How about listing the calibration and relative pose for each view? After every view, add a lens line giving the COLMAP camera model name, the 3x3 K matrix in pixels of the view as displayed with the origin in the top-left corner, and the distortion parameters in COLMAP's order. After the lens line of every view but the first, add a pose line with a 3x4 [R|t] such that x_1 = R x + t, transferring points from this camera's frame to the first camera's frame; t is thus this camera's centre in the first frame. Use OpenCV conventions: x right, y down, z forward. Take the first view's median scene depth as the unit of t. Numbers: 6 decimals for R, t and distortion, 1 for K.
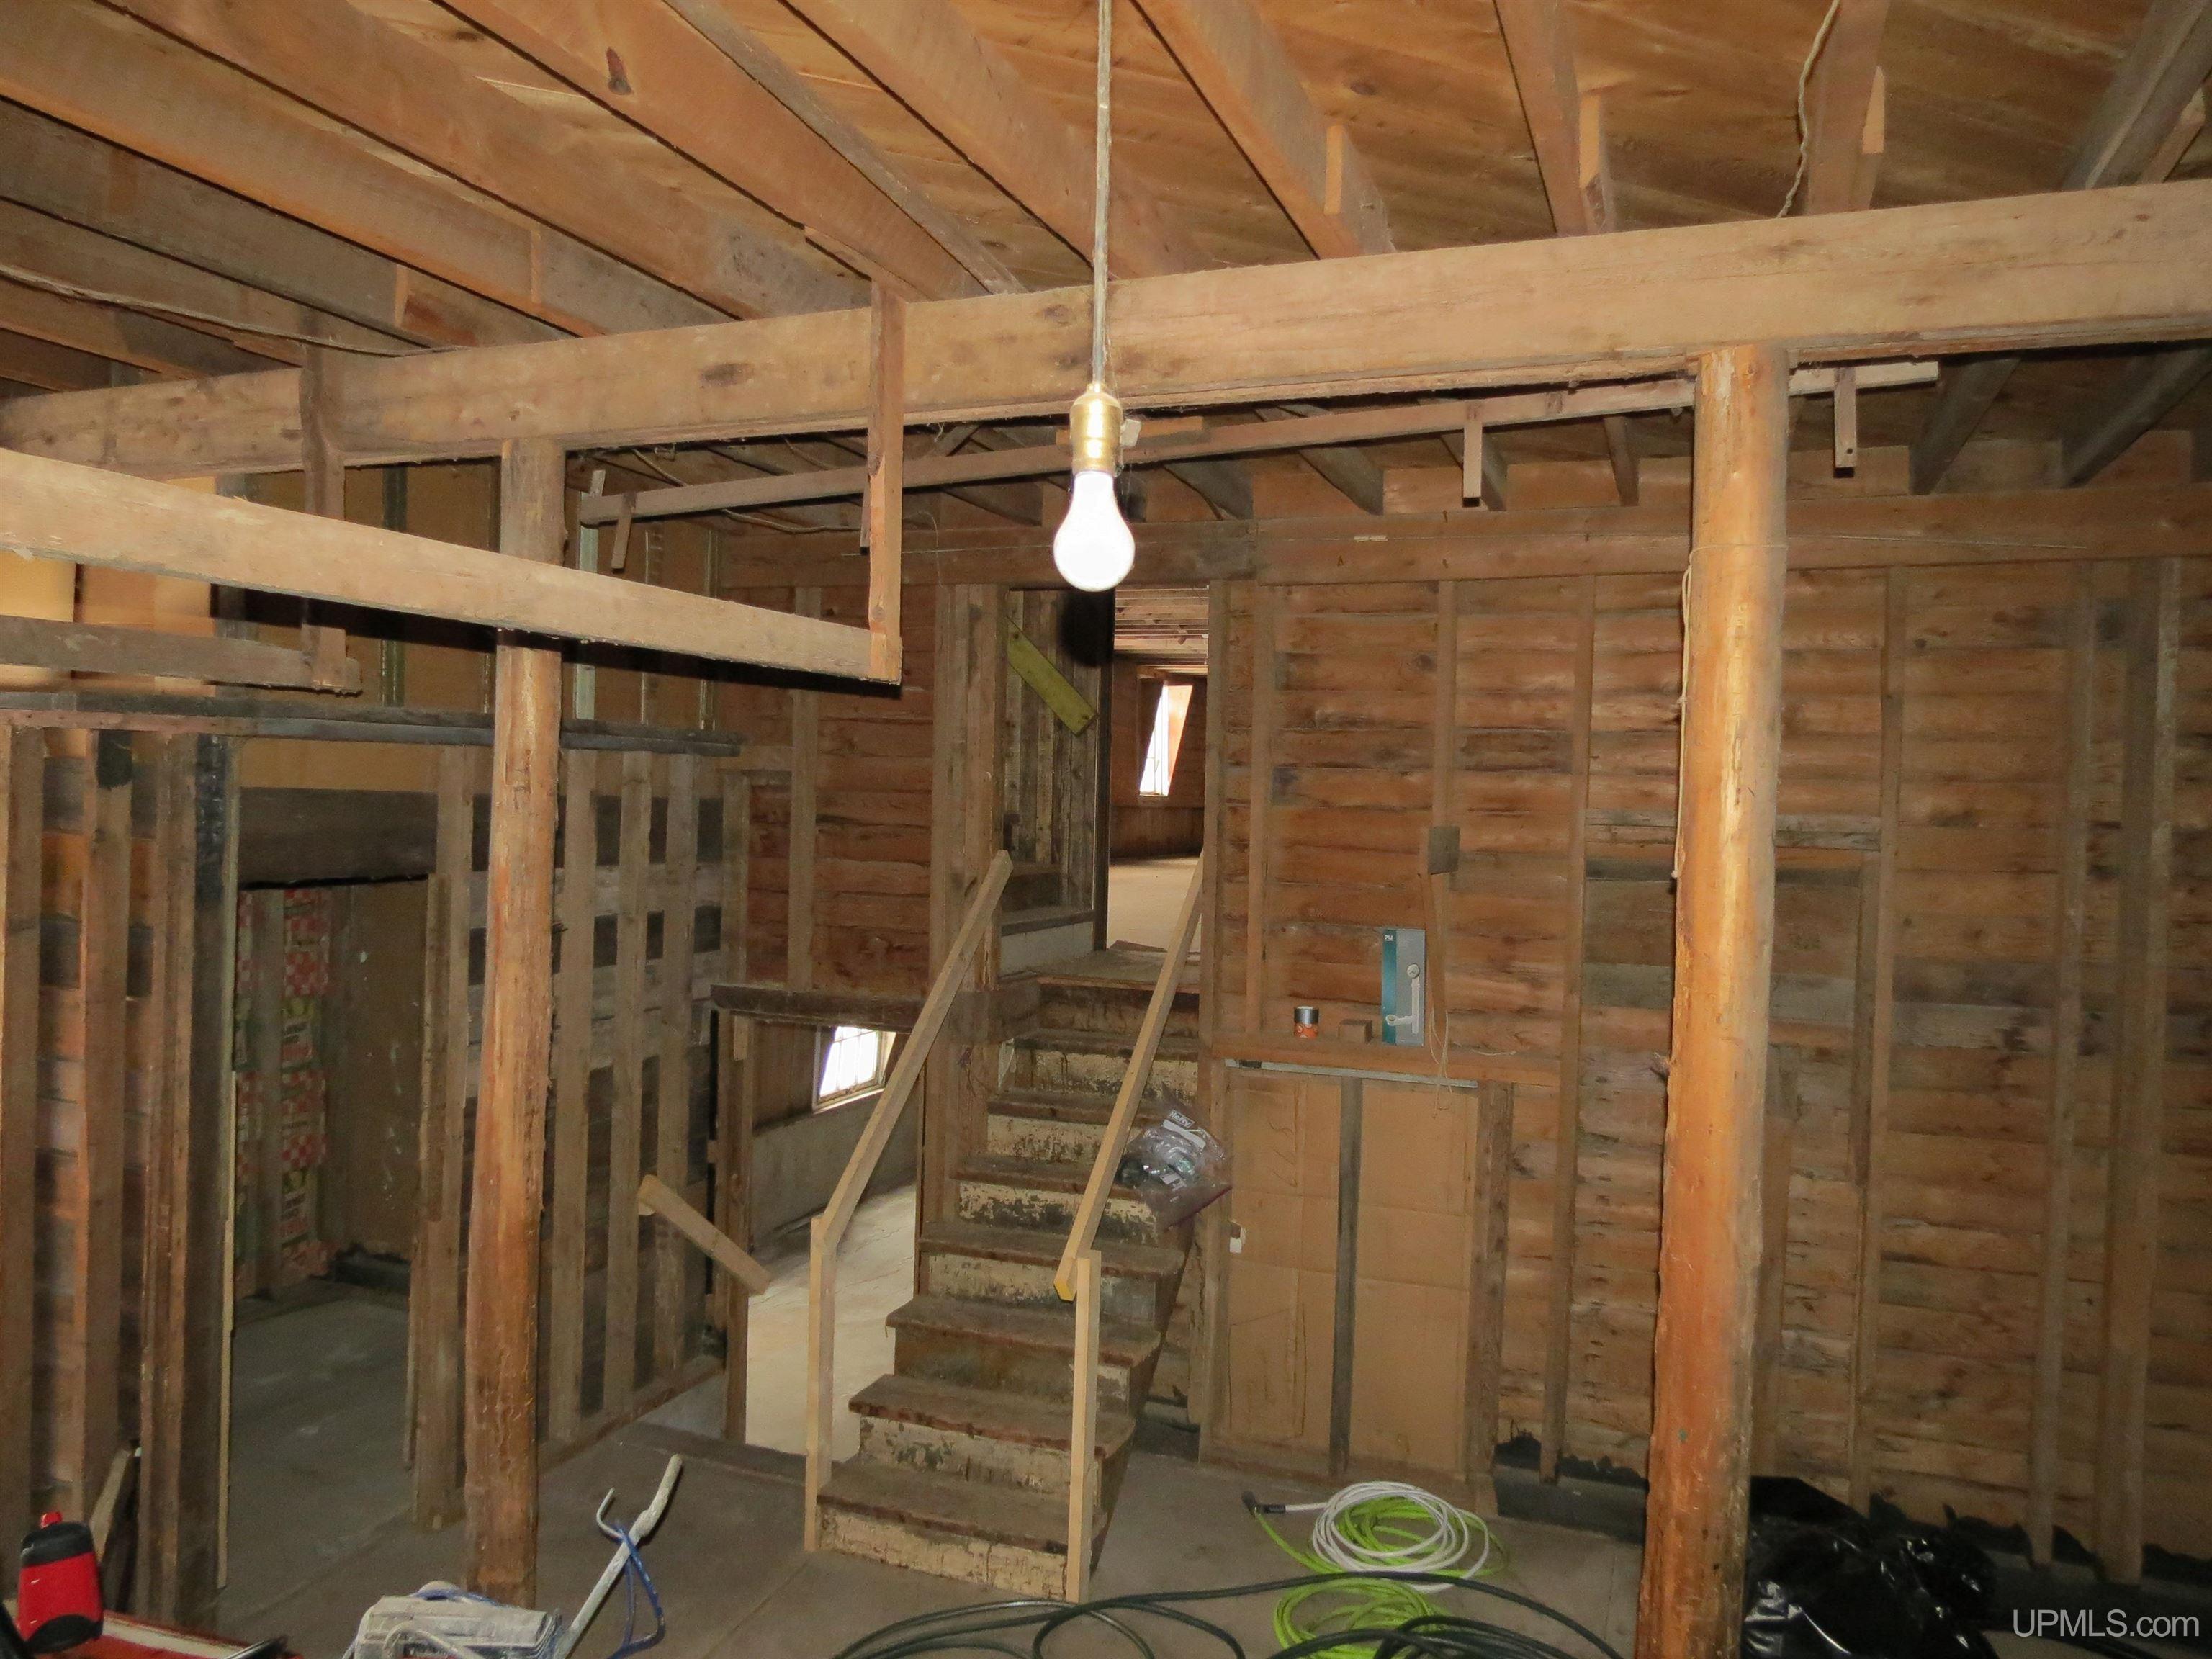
lens RADIAL K [[1578.0, 0, 1106.7], [0, 1578.0, 819.1], [0, 0, 1]] dist [-0.034625, 0.016869]
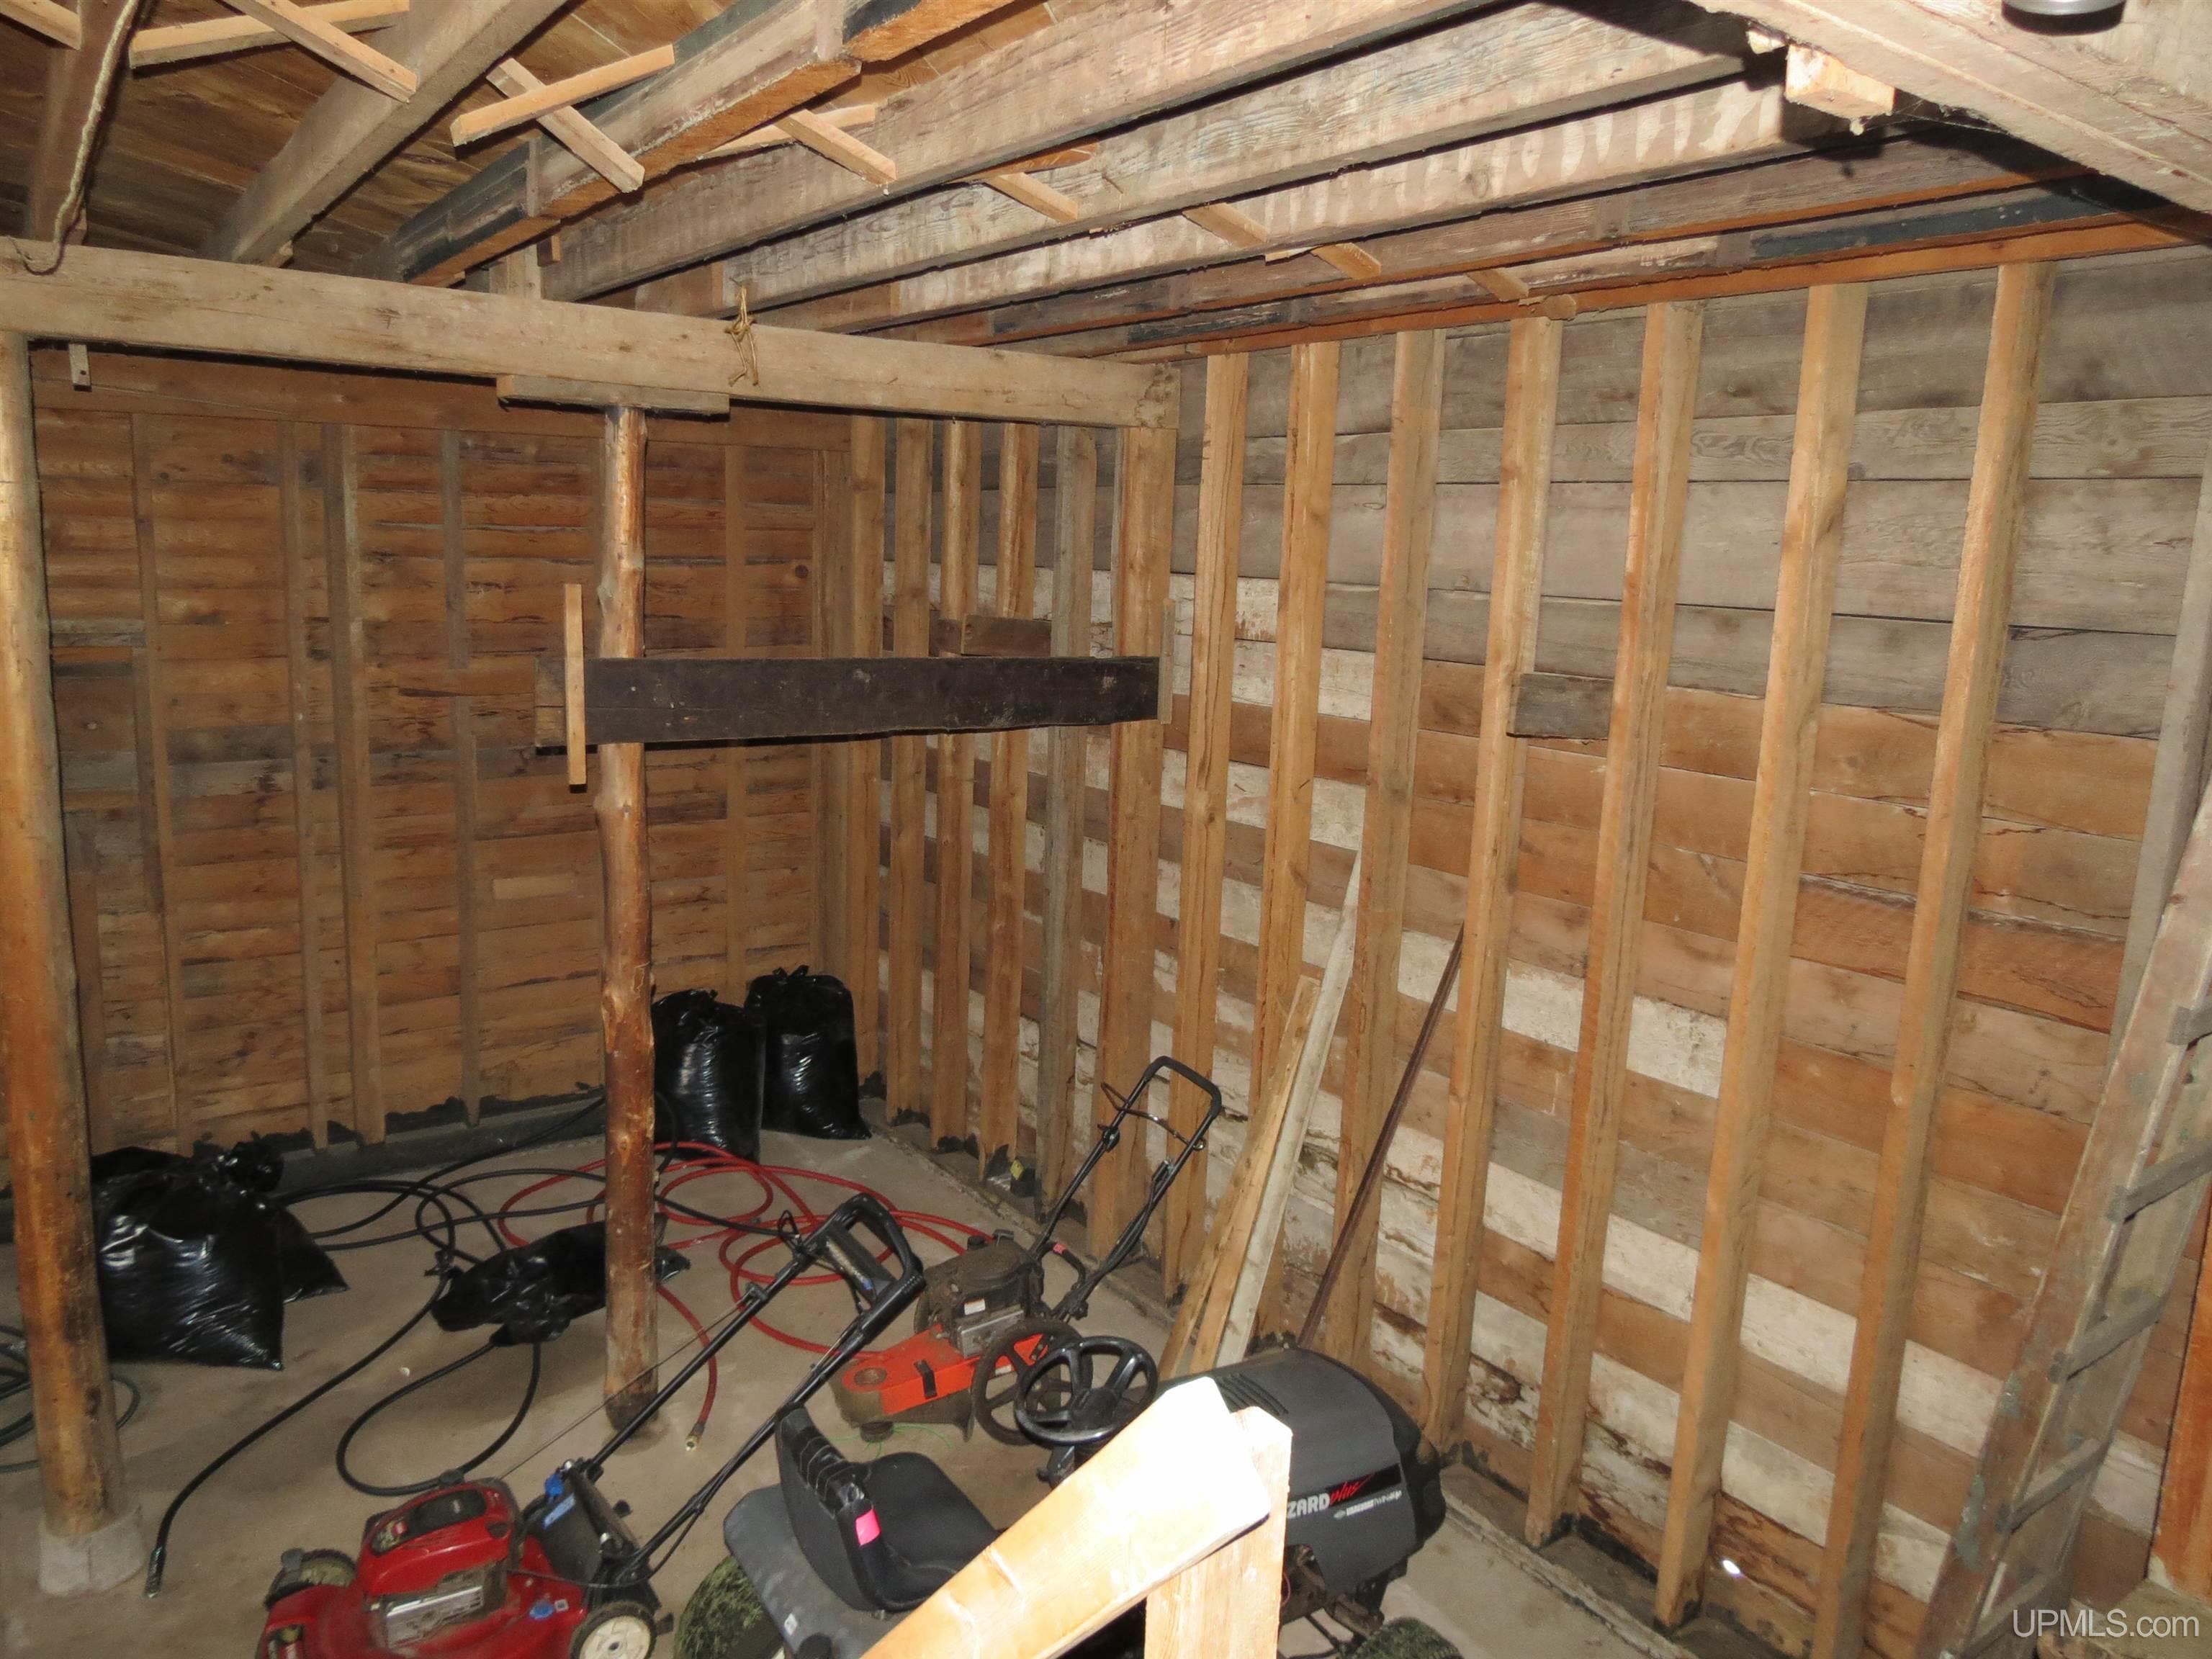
lens RADIAL K [[1578.0, 0, 1110.0], [0, 1578.0, 825.3], [0, 0, 1]] dist [-0.034625, 0.016869]
pose [[0.546554, -0.152979, 0.823333, -0.128292], [-0.010048, 0.981904, 0.189113, -0.083331], [-0.837364, -0.111633, 0.535126, -0.317717]]
